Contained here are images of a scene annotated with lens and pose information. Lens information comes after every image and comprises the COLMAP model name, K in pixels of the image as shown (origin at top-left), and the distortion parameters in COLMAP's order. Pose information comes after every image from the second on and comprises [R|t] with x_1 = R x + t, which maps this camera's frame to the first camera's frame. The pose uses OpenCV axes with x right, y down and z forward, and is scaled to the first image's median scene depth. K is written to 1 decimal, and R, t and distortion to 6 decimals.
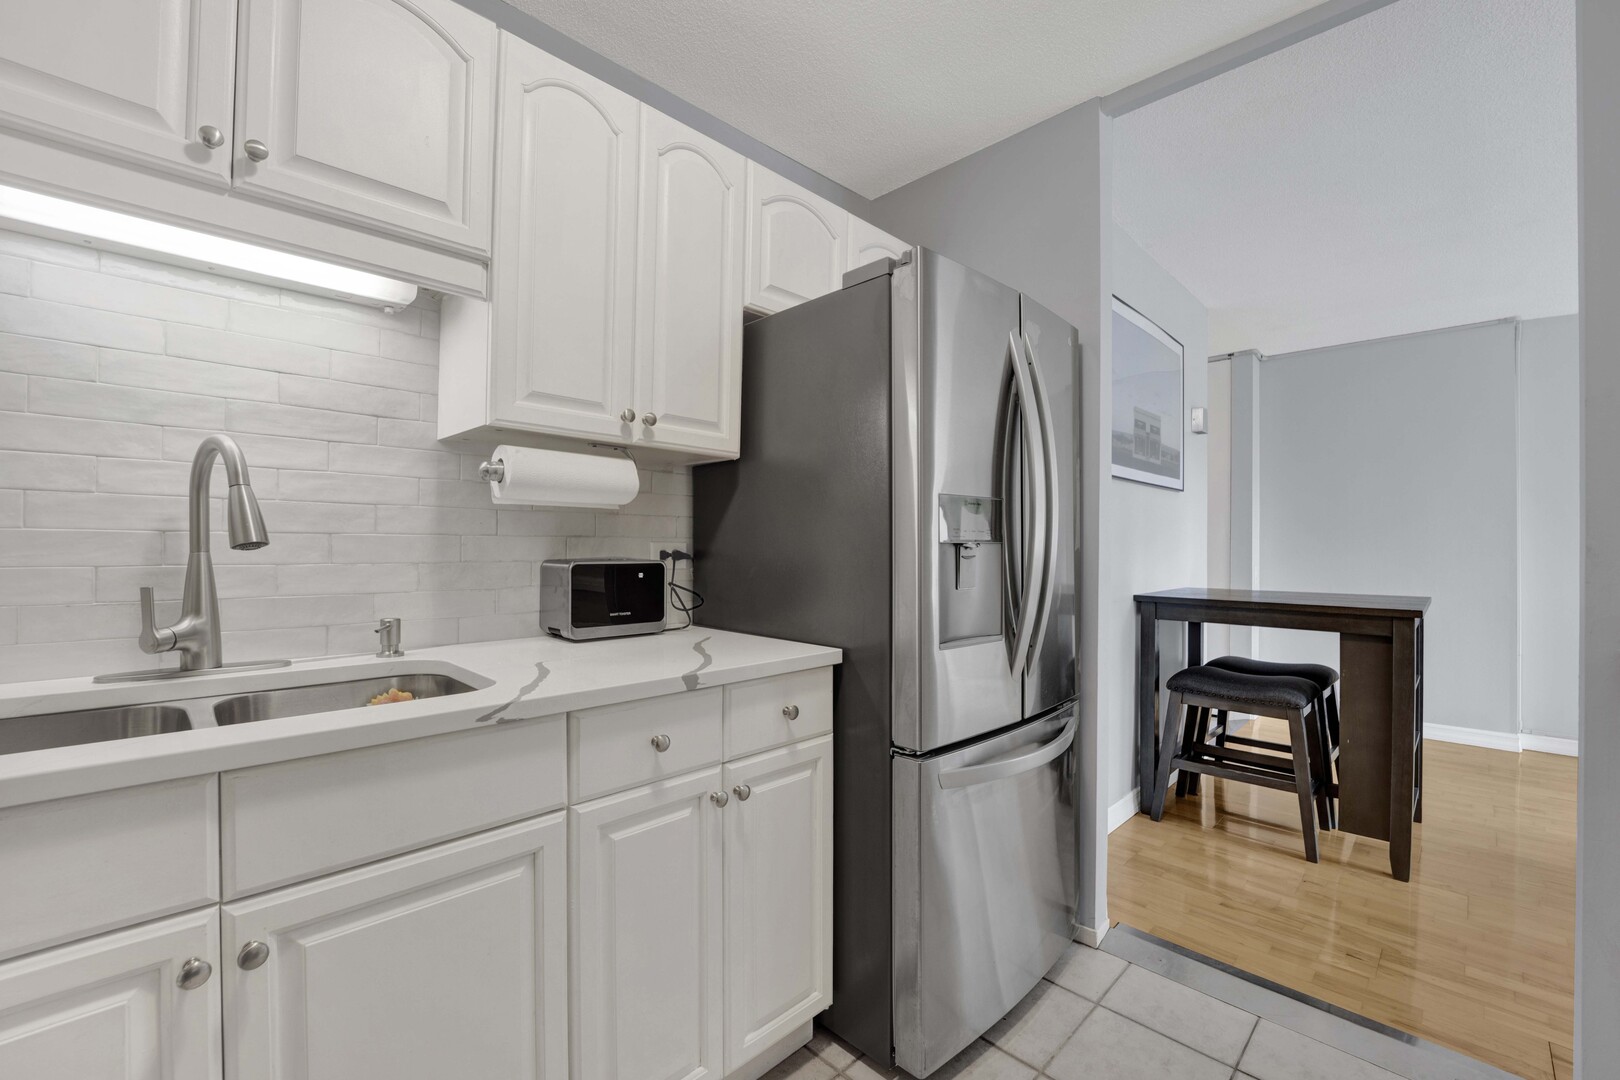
lens RADIAL K [[678.5, 0, 809.6], [0, 678.5, 539.3], [0, 0, 1]] dist [-0.016212, -0.001776]
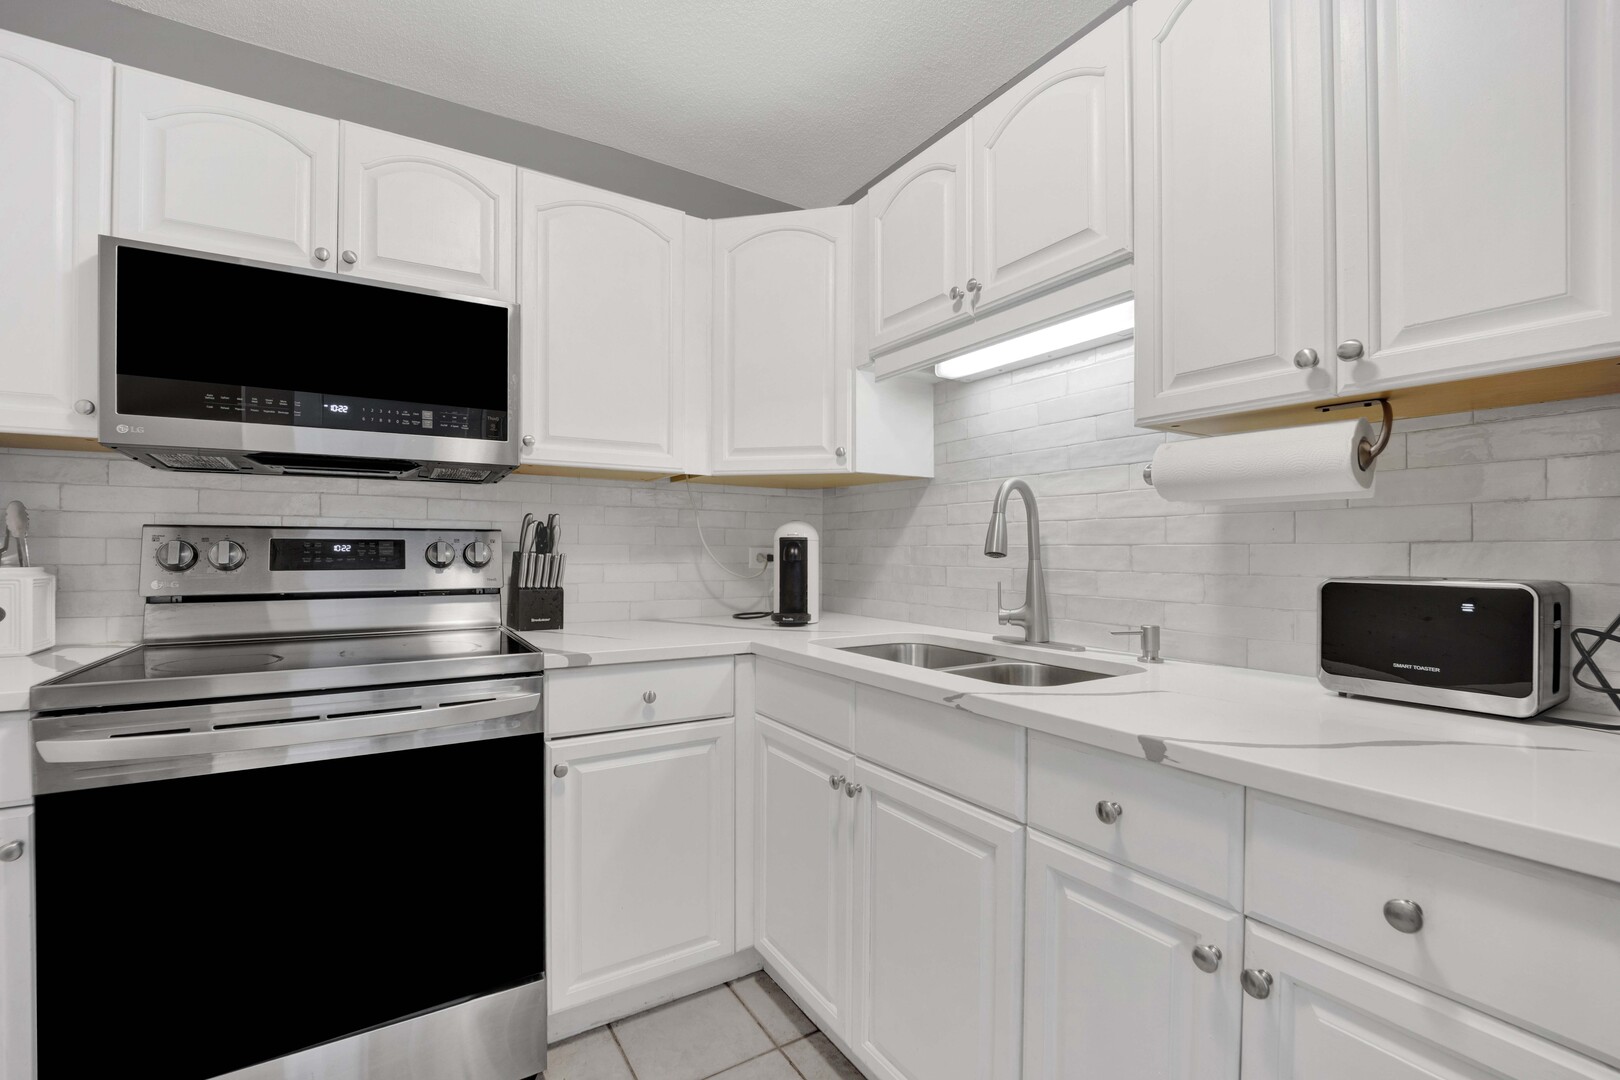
lens RADIAL K [[678.5, 0, 821.0], [0, 678.5, 549.7], [0, 0, 1]] dist [-0.016212, -0.001776]
pose [[-0.204114, -0.012379, -0.978869, 0.569397], [0.001108, 0.999916, -0.012876, 0.014974], [0.978946, -0.003712, -0.204083, 0.806693]]
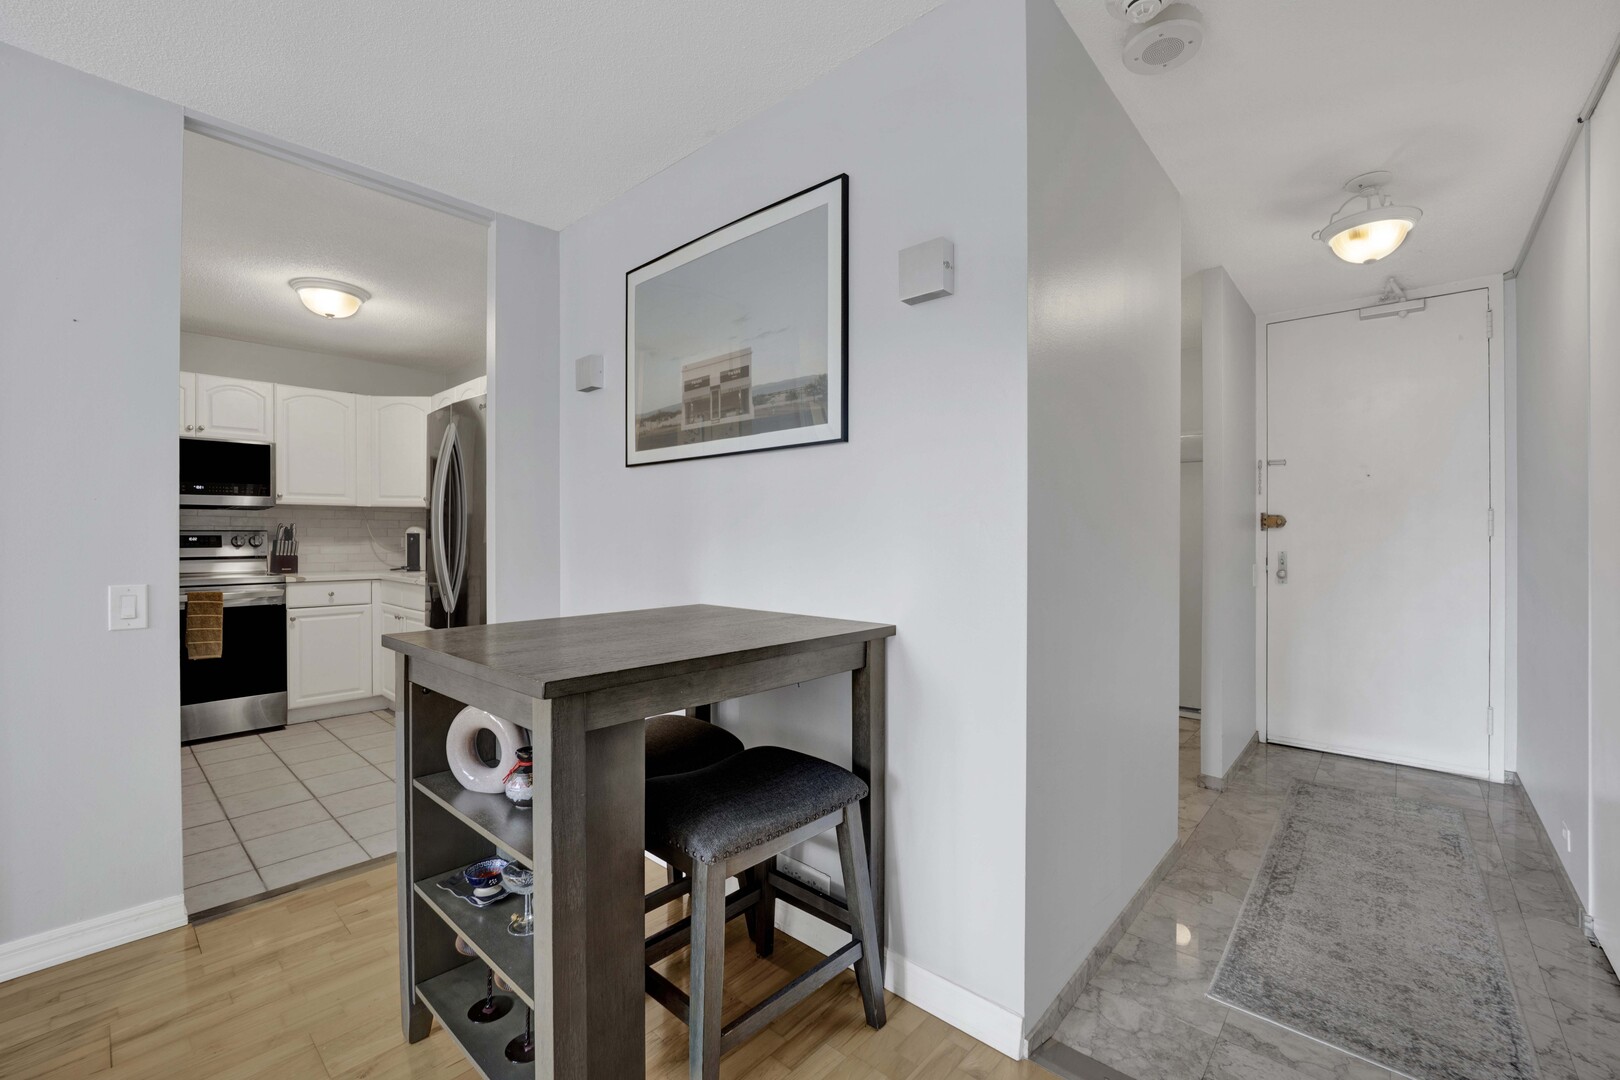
lens RADIAL K [[678.5, 0, 800.8], [0, 678.5, 536.1], [0, 0, 1]] dist [-0.016212, -0.001776]
pose [[0.036572, -0.007607, -0.999302, 2.996893], [0.006522, 0.999952, -0.007373, 0.023791], [0.999310, -0.006248, 0.036620, 2.568080]]
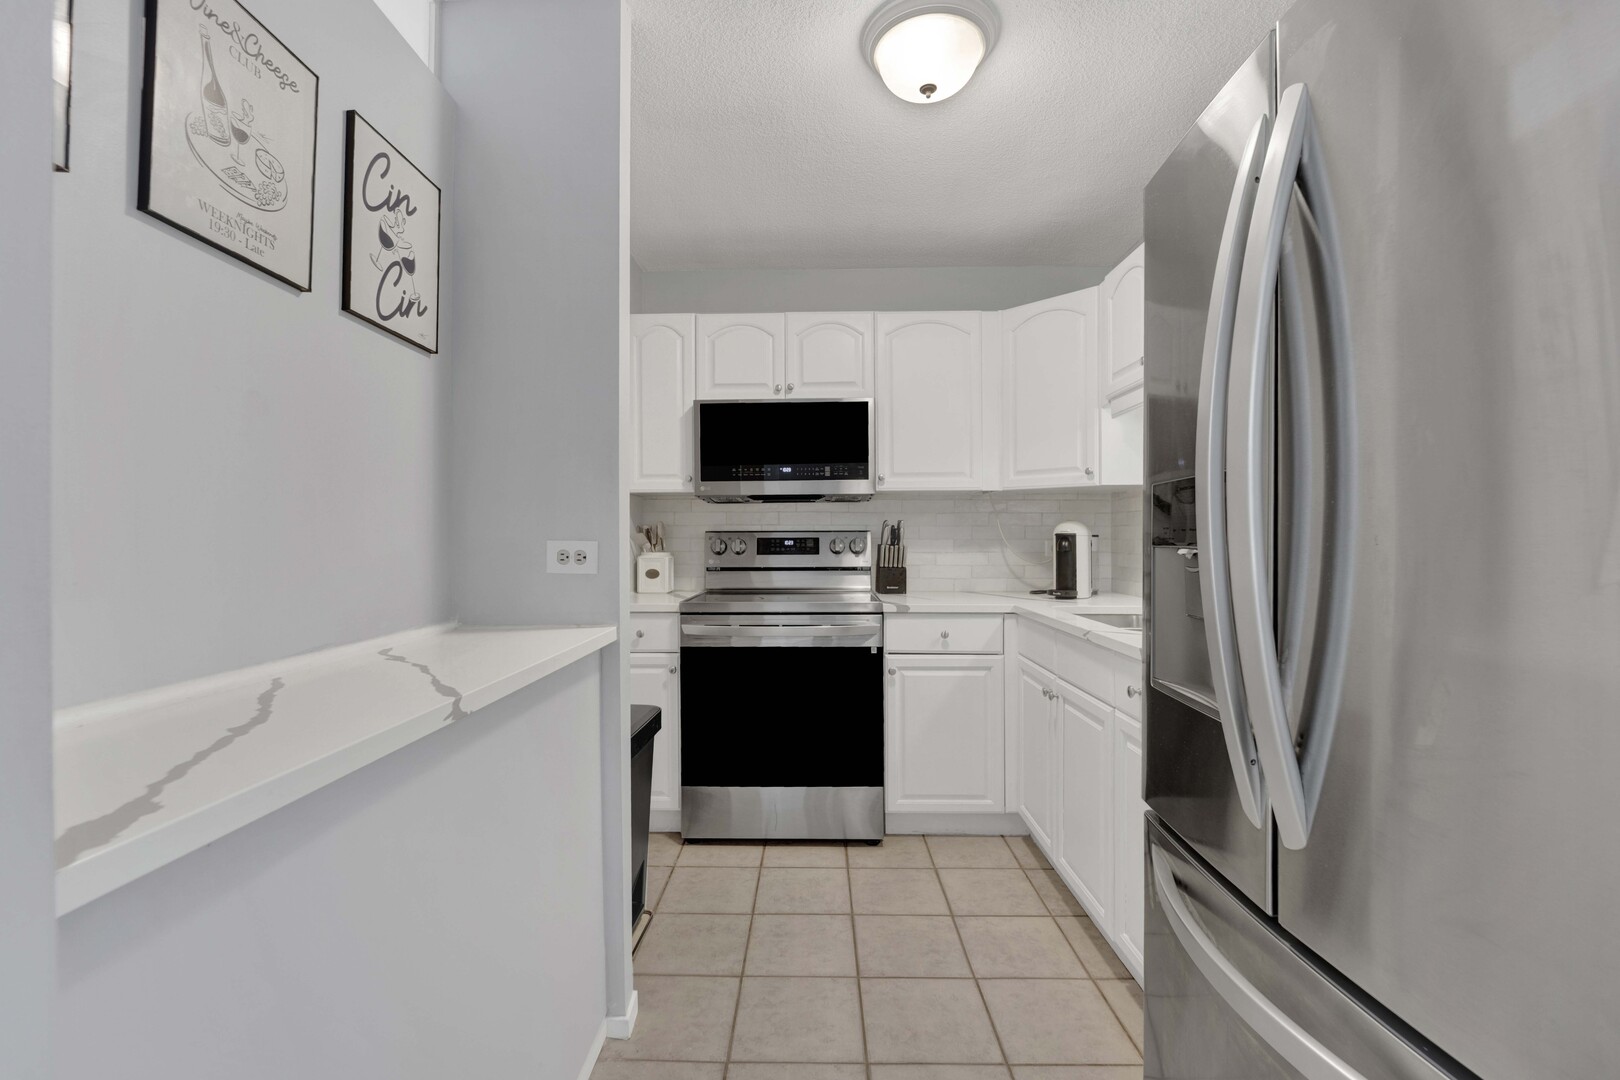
lens RADIAL K [[678.5, 0, 816.6], [0, 678.5, 544.4], [0, 0, 1]] dist [-0.016212, -0.001776]
pose [[-0.710595, -0.003285, -0.703594, 1.145108], [-0.000767, 0.999992, -0.003894, 0.008331], [0.703601, -0.002227, -0.710591, 1.455043]]
